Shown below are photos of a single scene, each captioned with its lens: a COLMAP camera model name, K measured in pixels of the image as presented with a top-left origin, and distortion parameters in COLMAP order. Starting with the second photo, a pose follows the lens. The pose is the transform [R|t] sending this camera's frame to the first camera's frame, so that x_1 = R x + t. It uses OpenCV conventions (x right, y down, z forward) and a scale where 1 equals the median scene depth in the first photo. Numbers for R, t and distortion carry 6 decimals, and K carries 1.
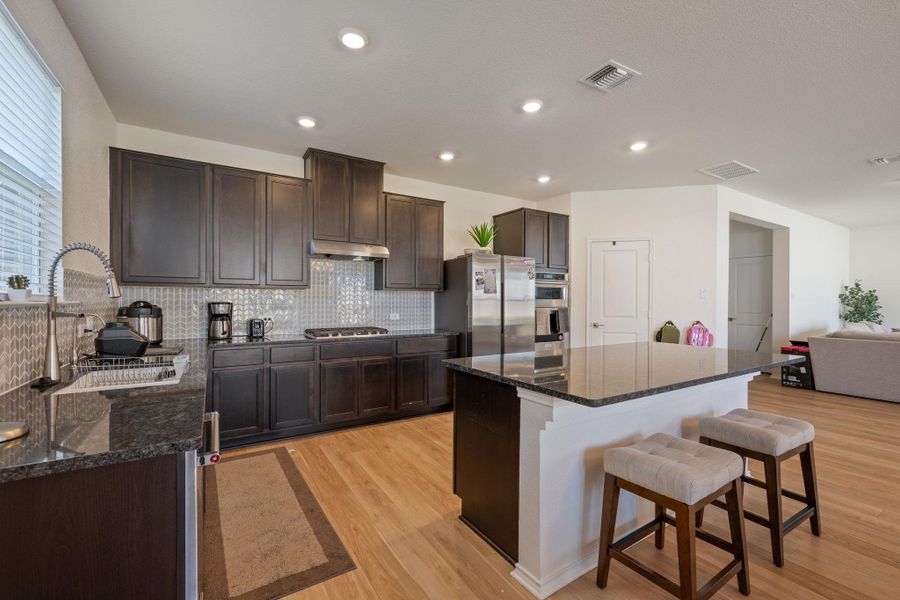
lens RADIAL K [[382.1, 0, 453.1], [0, 382.1, 301.1], [0, 0, 1]] dist [0.000774, -0.001605]
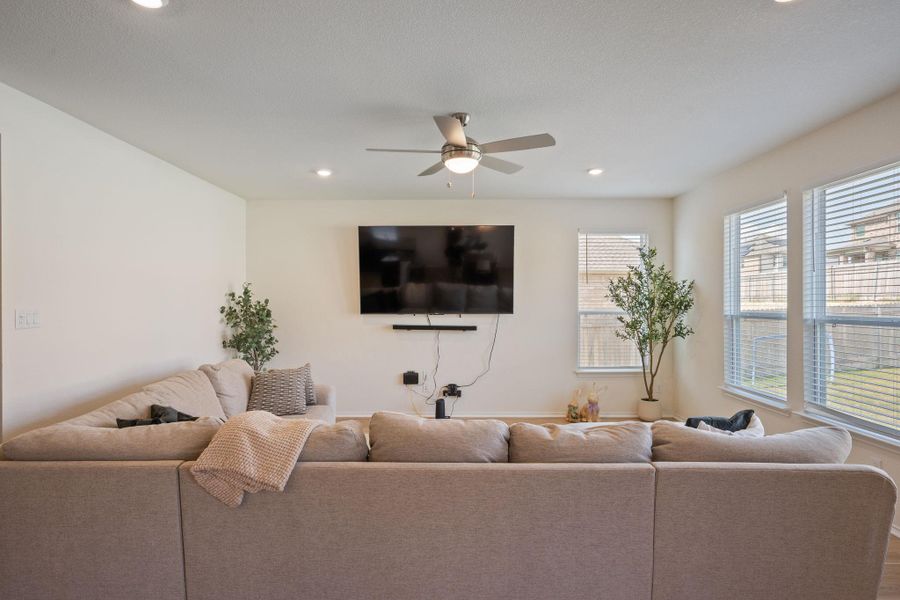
lens RADIAL K [[477.4, 0, 457.9], [0, 477.4, 302.9], [0, 0, 1]] dist [-0.003756, 0.001050]
pose [[0.526074, -0.007525, 0.850406, 1.209913], [0.006948, 0.999966, 0.004550, -0.052258], [-0.850410, 0.003515, 0.526108, 0.644858]]
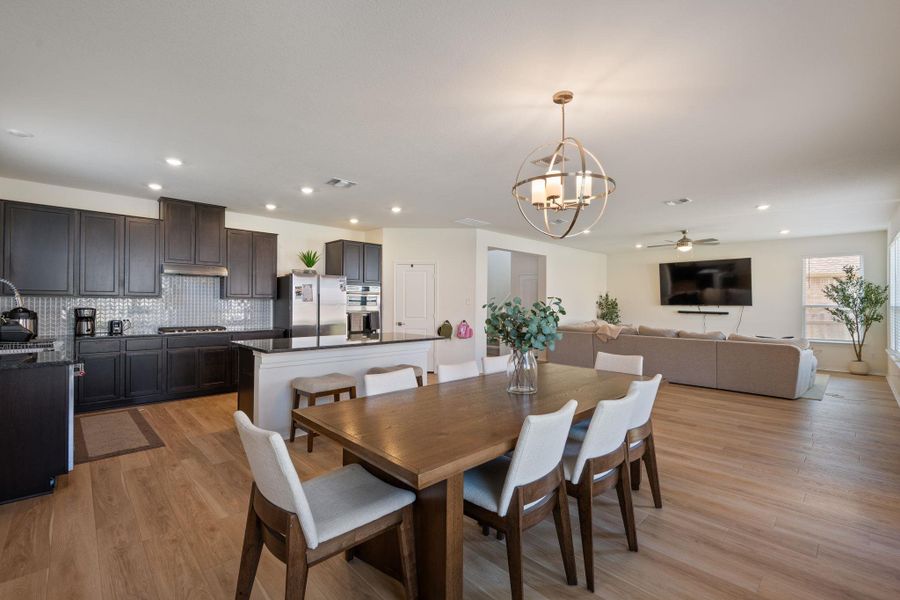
lens RADIAL K [[382.1, 0, 448.3], [0, 382.1, 301.8], [0, 0, 1]] dist [0.000774, -0.001605]
pose [[0.977813, 0.003592, 0.209448, 0.355481], [-0.002354, 0.999978, -0.006160, -0.013131], [-0.209465, 0.005530, 0.977800, -0.577435]]
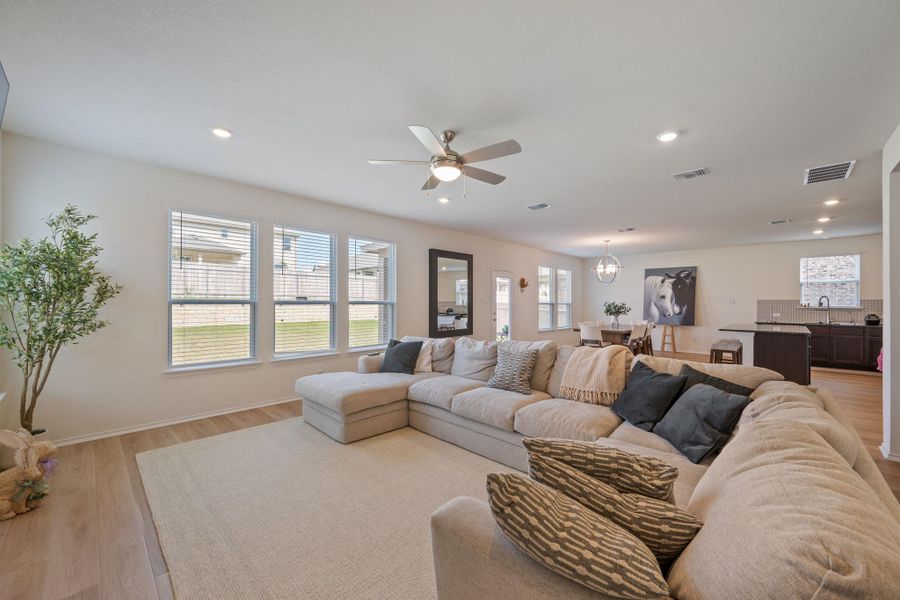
lens RADIAL K [[355.3, 0, 448.7], [0, 355.3, 302.1], [0, 0, 1]] dist [0.002828, 0.000271]
pose [[-0.968063, -0.006647, -0.250617, 2.170422], [-0.006897, 0.999976, 0.000120, -0.015831], [0.250611, 0.001844, -0.968086, 1.891782]]
